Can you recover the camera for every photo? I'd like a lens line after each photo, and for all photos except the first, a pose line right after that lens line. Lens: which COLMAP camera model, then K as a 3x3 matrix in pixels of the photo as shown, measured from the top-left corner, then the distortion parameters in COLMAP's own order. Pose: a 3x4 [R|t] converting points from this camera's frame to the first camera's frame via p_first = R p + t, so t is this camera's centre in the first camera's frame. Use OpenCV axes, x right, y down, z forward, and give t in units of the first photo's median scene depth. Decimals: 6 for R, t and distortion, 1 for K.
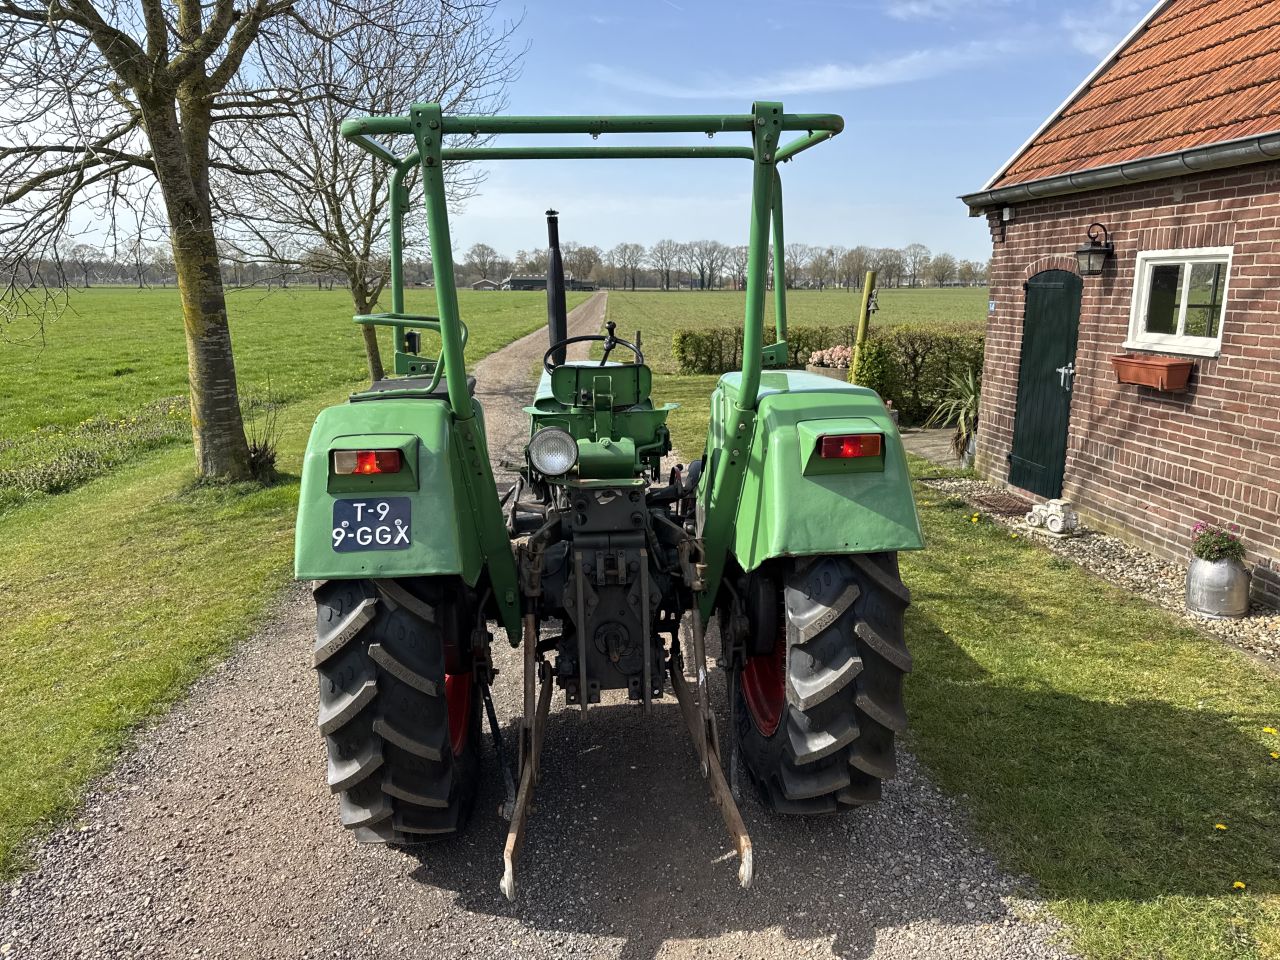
lens RADIAL K [[902.4, 0, 642.7], [0, 902.4, 491.0], [0, 0, 1]] dist [0.048929, -0.053548]
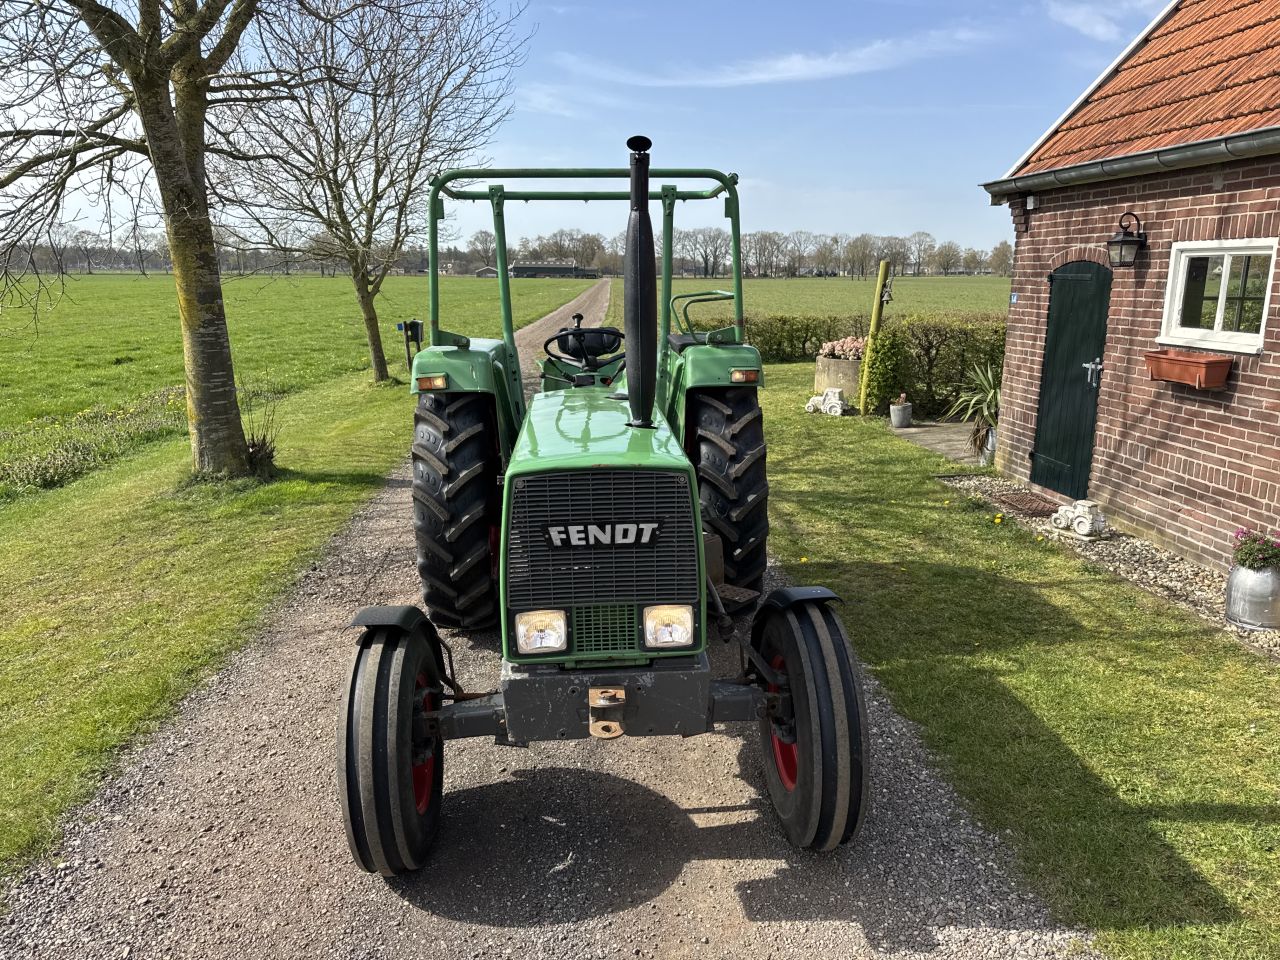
lens RADIAL K [[902.4, 0, 639.2], [0, 902.4, 487.9], [0, 0, 1]] dist [0.048929, -0.053548]
pose [[0.999971, 0.004189, -0.006361, -0.009312], [-0.004126, 0.999943, 0.009863, -0.012066], [0.006401, -0.009837, 0.999931, 0.037192]]
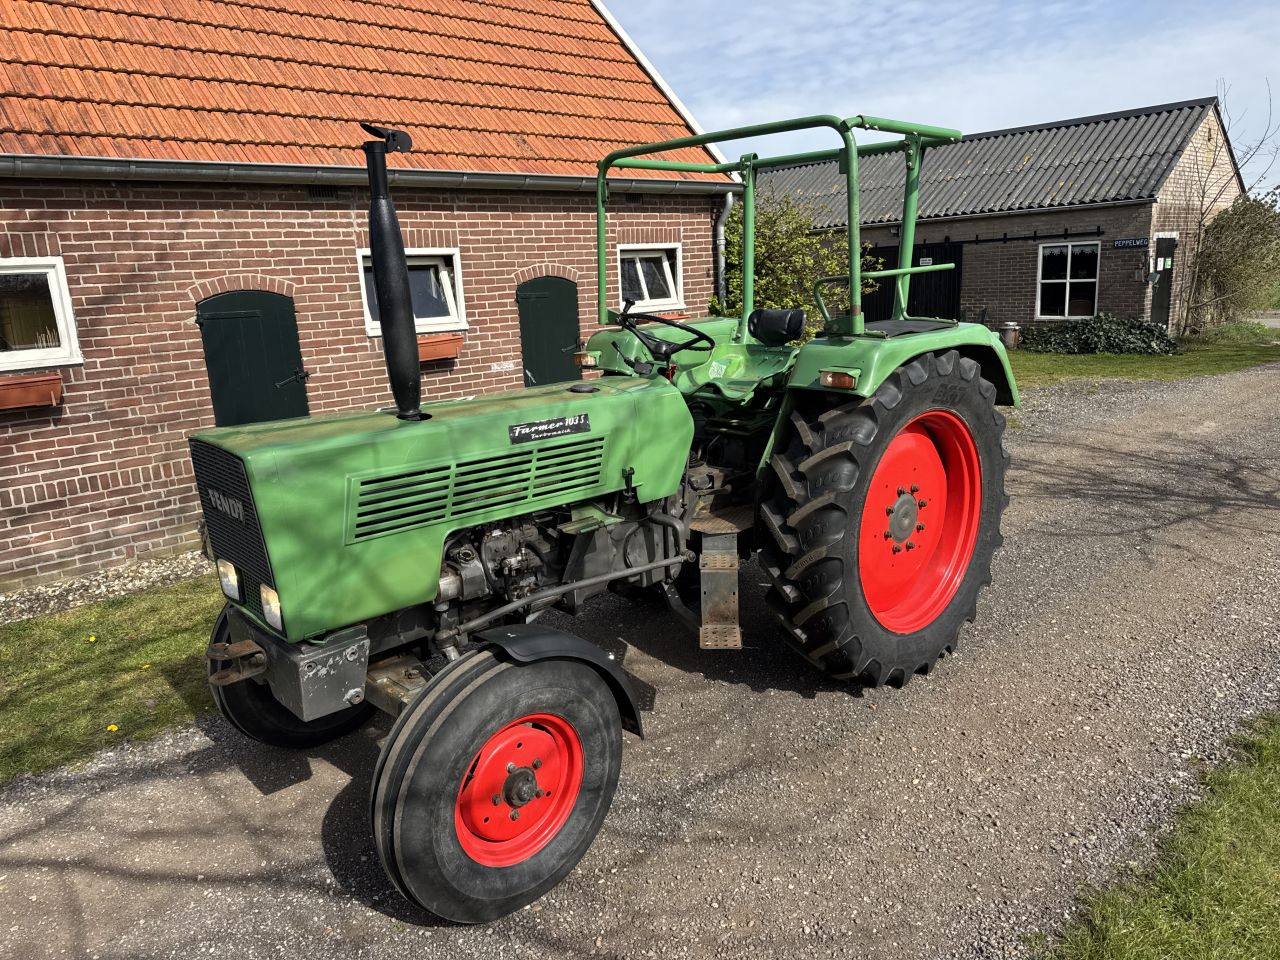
lens RADIAL K [[902.4, 0, 662.1], [0, 902.4, 464.3], [0, 0, 1]] dist [0.048929, -0.053548]
pose [[-0.583606, -0.141413, 0.799629, -0.521298], [0.229617, 0.915794, 0.329542, -0.202556], [-0.778897, 0.375931, -0.501992, 0.918904]]
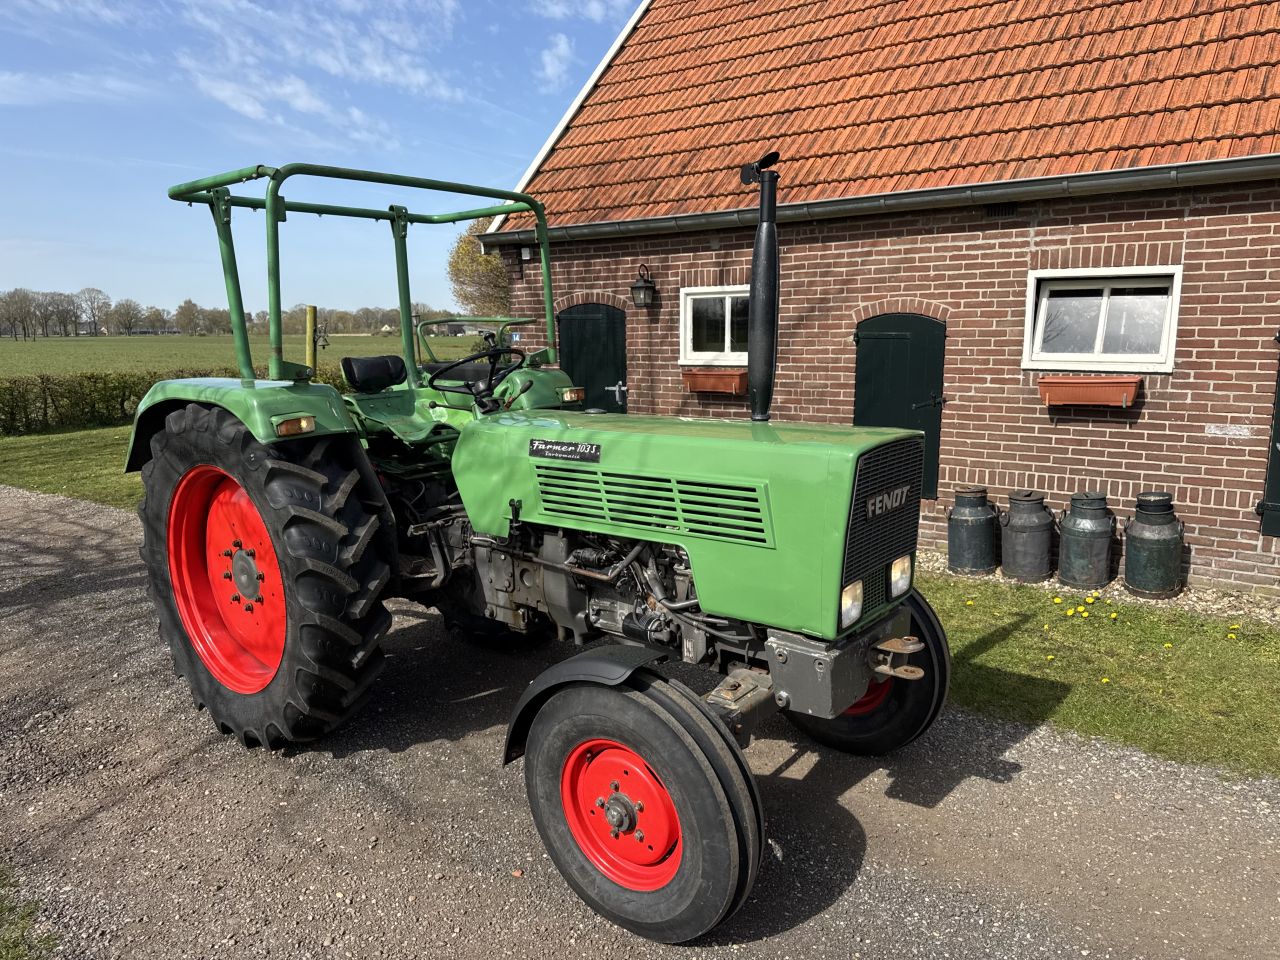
lens RADIAL K [[902.4, 0, 631.6], [0, 902.4, 501.1], [0, 0, 1]] dist [0.048929, -0.053548]
pose [[0.689718, -0.140814, 0.710254, -0.423118], [0.168971, 0.985126, 0.031224, -0.023370], [-0.704086, 0.098476, 0.703253, 0.199470]]
